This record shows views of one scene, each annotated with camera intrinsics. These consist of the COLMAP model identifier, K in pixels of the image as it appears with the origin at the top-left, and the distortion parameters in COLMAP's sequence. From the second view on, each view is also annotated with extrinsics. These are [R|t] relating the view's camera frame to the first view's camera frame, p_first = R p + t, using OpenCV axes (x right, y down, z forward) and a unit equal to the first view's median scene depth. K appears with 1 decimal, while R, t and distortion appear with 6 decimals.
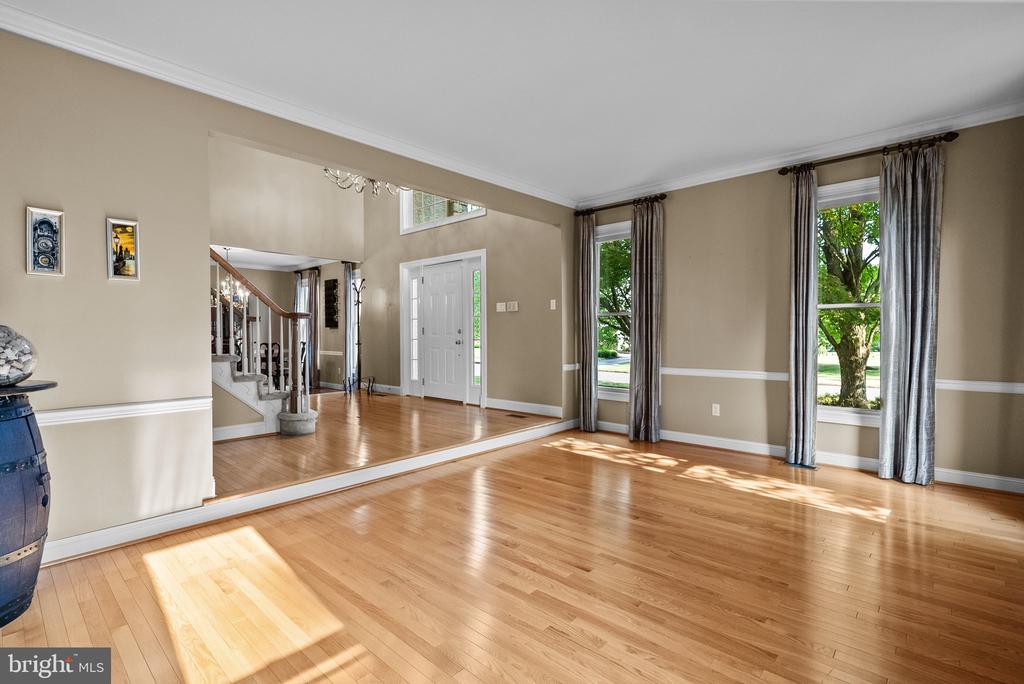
lens RADIAL K [[490.2, 0, 512.5], [0, 490.2, 330.3], [0, 0, 1]] dist [-0.002580, 0.000092]
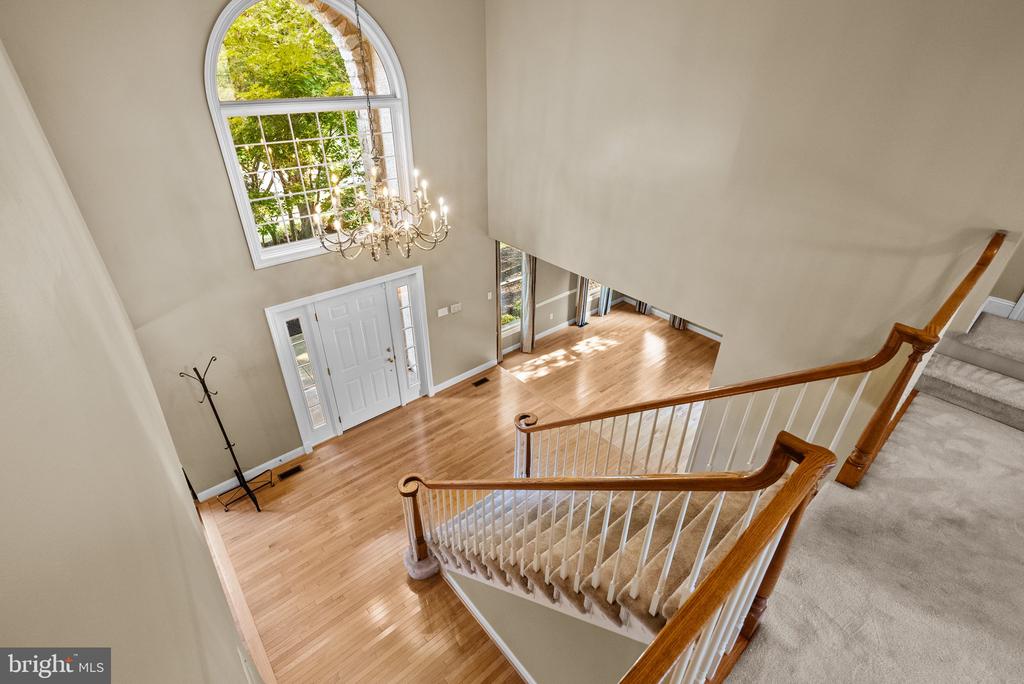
lens RADIAL K [[472.4, 0, 509.2], [0, 472.4, 331.4], [0, 0, 1]] dist [-0.001029, -0.000136]
pose [[0.118090, -0.491137, 0.863040, -0.765081], [-0.014834, 0.868152, 0.496076, -0.436439], [-0.992892, -0.071384, 0.095234, 0.606965]]
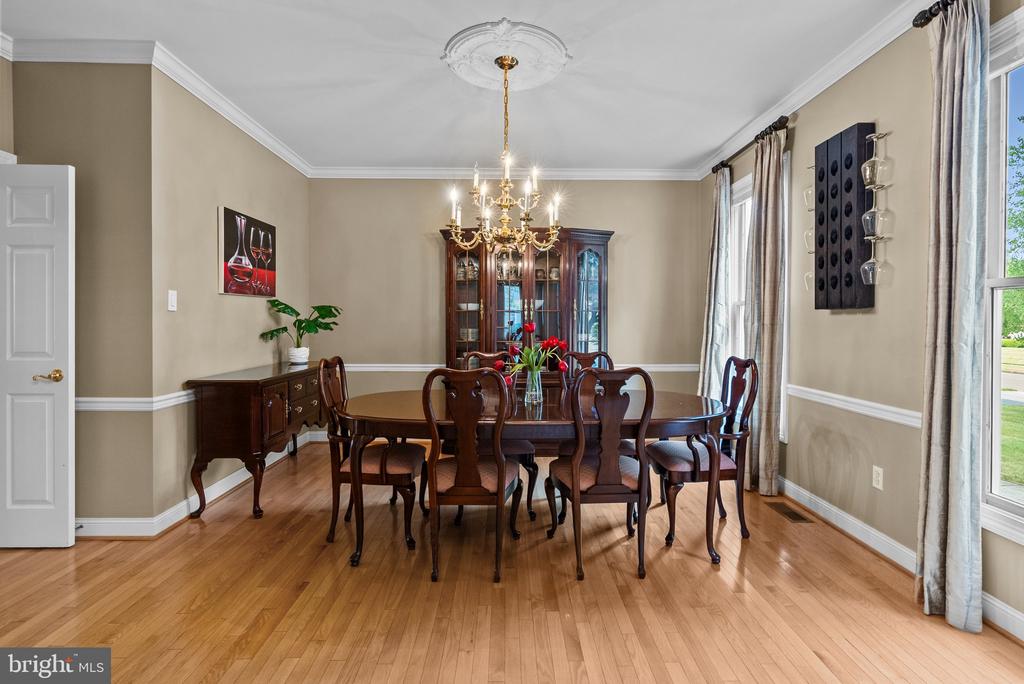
lens RADIAL K [[490.2, 0, 512.5], [0, 490.2, 330.3], [0, 0, 1]] dist [-0.002580, 0.000092]
pose [[0.686009, 0.020338, -0.727309, -0.382092], [-0.004133, 0.999702, 0.024057, 0.000354], [0.727581, -0.013497, 0.685889, 0.872204]]
